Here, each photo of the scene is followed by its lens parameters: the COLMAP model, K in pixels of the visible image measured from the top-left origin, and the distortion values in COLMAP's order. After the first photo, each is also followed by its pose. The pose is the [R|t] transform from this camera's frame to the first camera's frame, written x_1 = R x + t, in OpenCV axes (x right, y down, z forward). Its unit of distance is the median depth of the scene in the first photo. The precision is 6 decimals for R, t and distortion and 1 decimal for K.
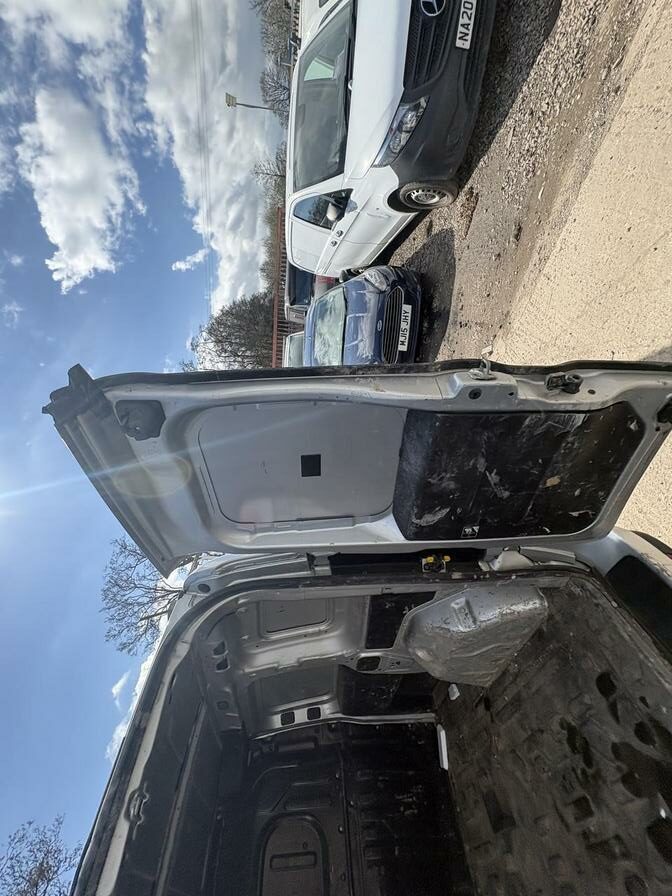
lens RADIAL K [[356.6, 0, 334.5], [0, 356.6, 448.6], [0, 0, 1]] dist [-0.000610, 0.001042]
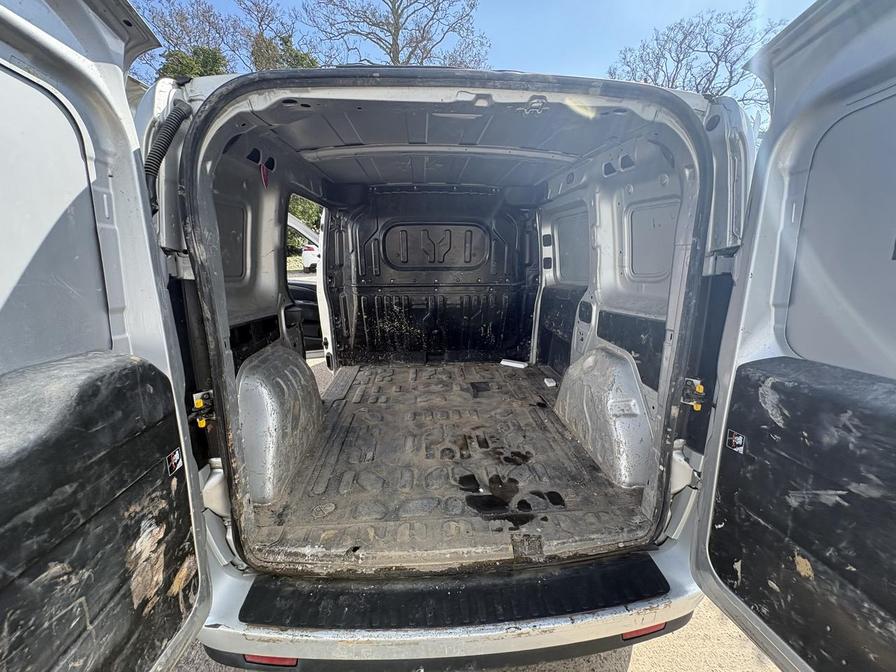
lens RADIAL K [[356.6, 0, 448.6], [0, 356.6, 334.3], [0, 0, 1]] dist [-0.000610, 0.001042]
pose [[-0.074050, 0.986538, 0.145808, 0.047351], [-0.649826, -0.158641, 0.743343, 0.073277], [0.756467, -0.039705, 0.652826, -0.049387]]
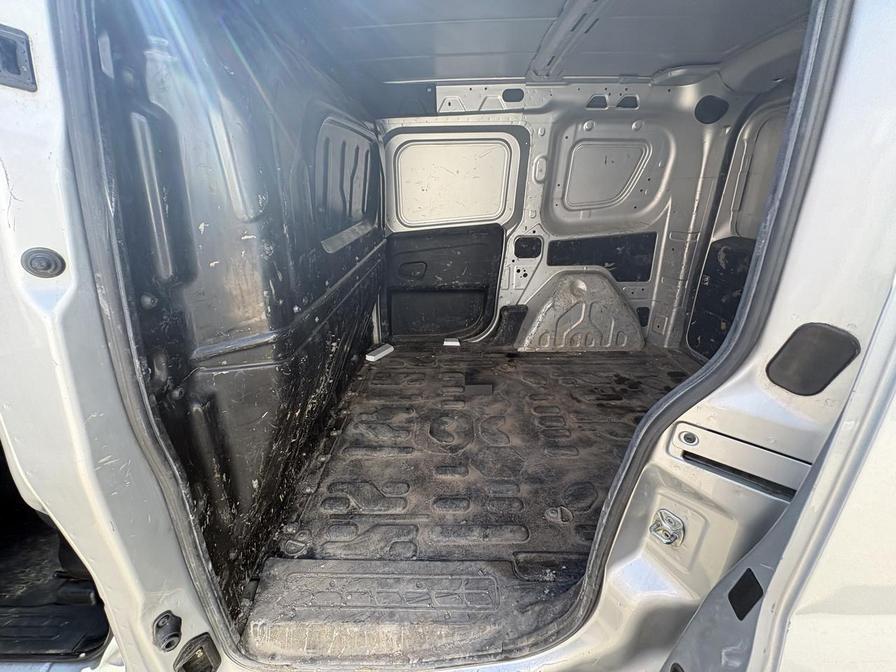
lens RADIAL K [[356.6, 0, 451.3], [0, 356.6, 331.3], [0, 0, 1]] dist [-0.000610, 0.001042]
pose [[0.098614, 0.932763, 0.346740, -0.114143], [-0.825644, 0.271199, -0.494735, 2.121778], [-0.555506, -0.237496, 0.796875, 0.264130]]
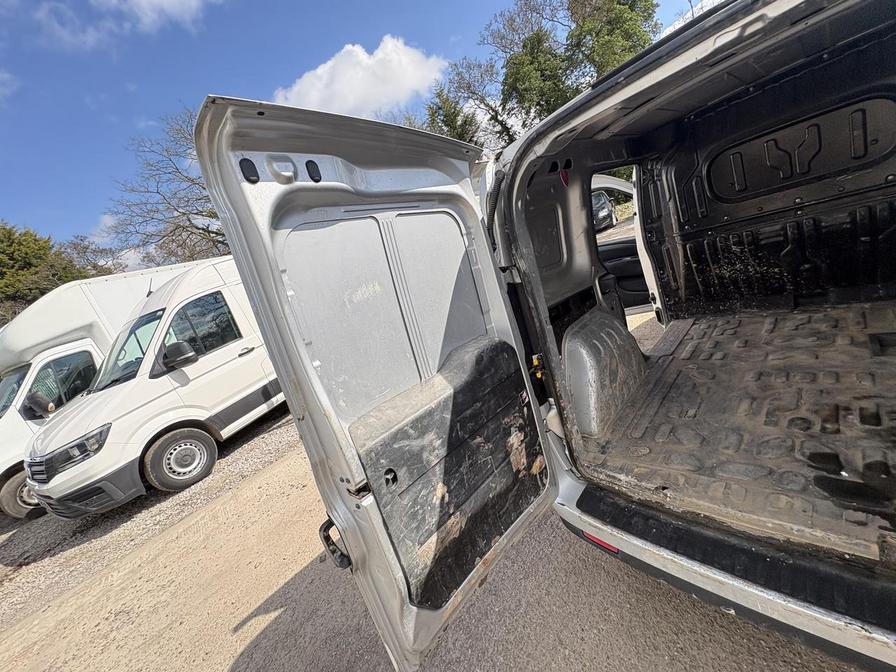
lens RADIAL K [[356.6, 0, 449.7], [0, 356.6, 334.9], [0, 0, 1]] dist [-0.000610, 0.001042]
pose [[0.210379, 0.952867, 0.218599, -0.057370], [0.161960, -0.254484, 0.953418, -0.176320], [0.964111, -0.165175, -0.207864, 0.027153]]
